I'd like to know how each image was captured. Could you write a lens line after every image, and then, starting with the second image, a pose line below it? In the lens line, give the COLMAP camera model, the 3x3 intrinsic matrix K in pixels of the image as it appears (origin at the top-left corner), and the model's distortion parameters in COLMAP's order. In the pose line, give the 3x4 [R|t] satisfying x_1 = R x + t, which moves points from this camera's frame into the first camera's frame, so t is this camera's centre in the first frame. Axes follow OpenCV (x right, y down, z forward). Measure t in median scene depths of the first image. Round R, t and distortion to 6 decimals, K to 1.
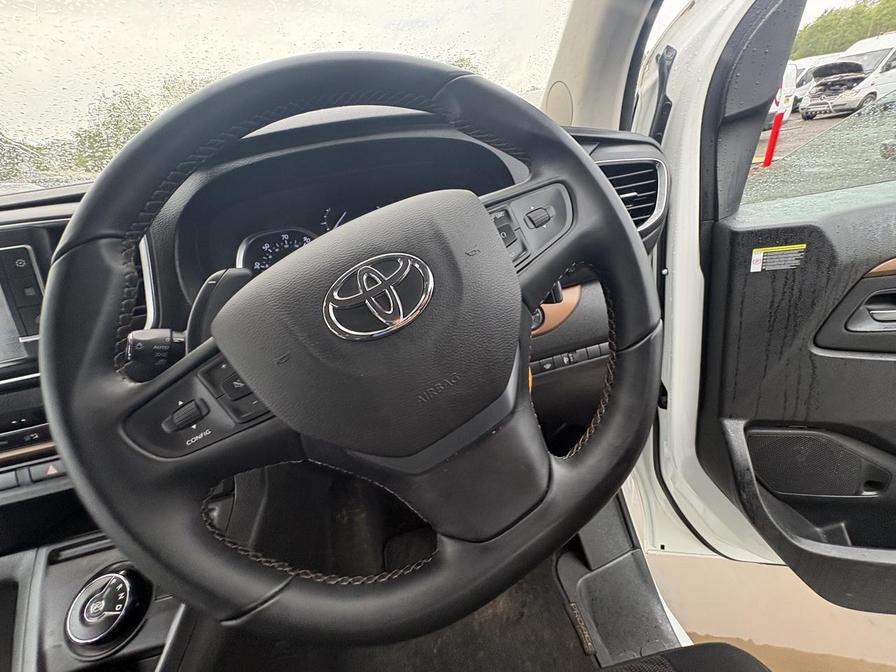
lens RADIAL K [[370.8, 0, 444.1], [0, 370.8, 329.9], [0, 0, 1]] dist [0.003167, 0.000586]
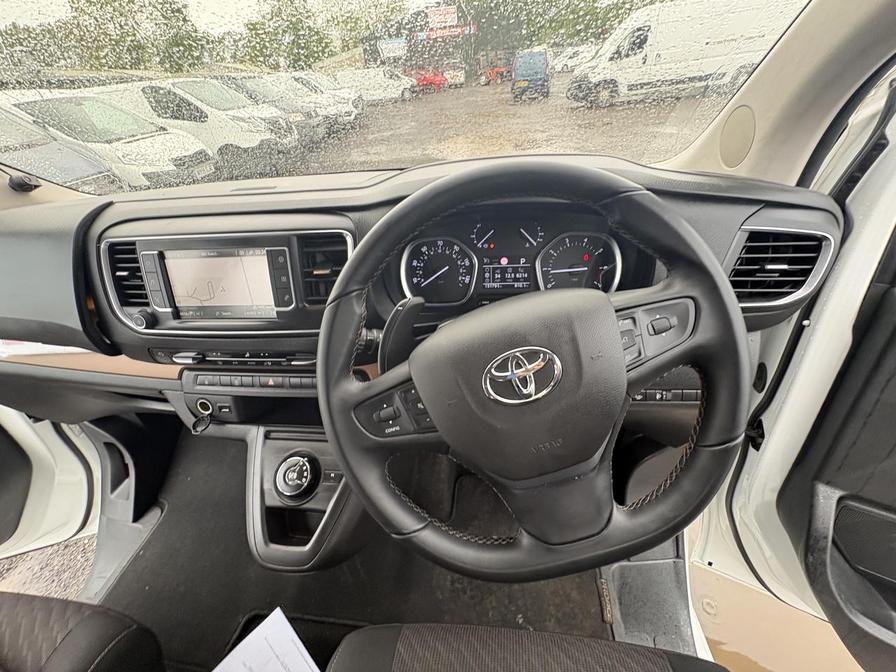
lens RADIAL K [[361.9, 0, 448.0], [0, 361.9, 336.0], [0, 0, 1]] dist [0.008314, -0.000360]
pose [[0.946320, 0.236531, -0.220297, -0.087476], [-0.195476, 0.961582, 0.192743, -0.236396], [0.257423, -0.139334, 0.956200, -0.209692]]
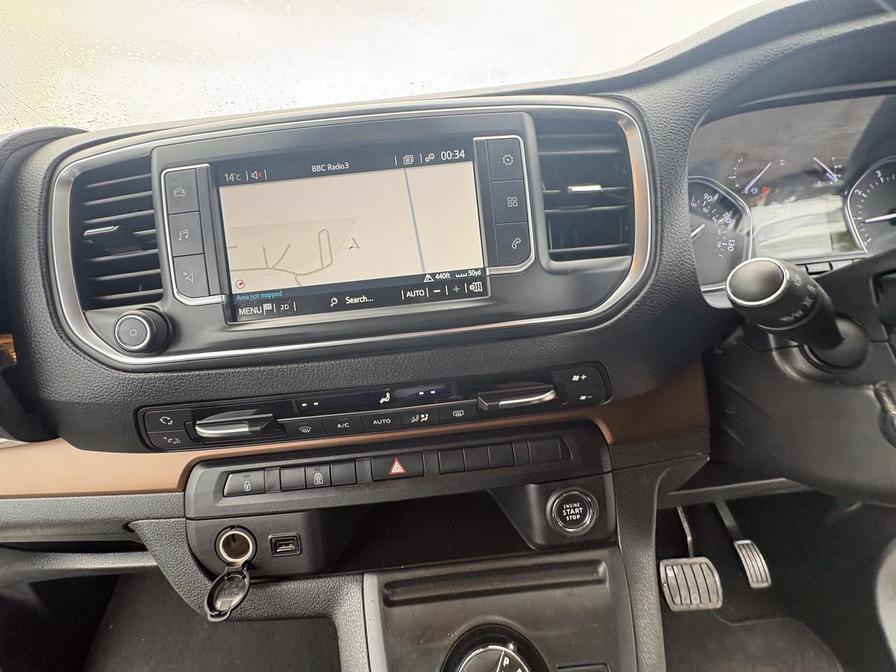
lens RADIAL K [[357.4, 0, 448.0], [0, 357.4, 336.0], [0, 0, 1]] dist [0.000211, -0.000092]
pose [[0.985903, 0.105868, -0.129562, -0.904239], [-0.117963, 0.988974, -0.089529, 0.172974], [0.118655, 0.103550, 0.987521, 0.295653]]
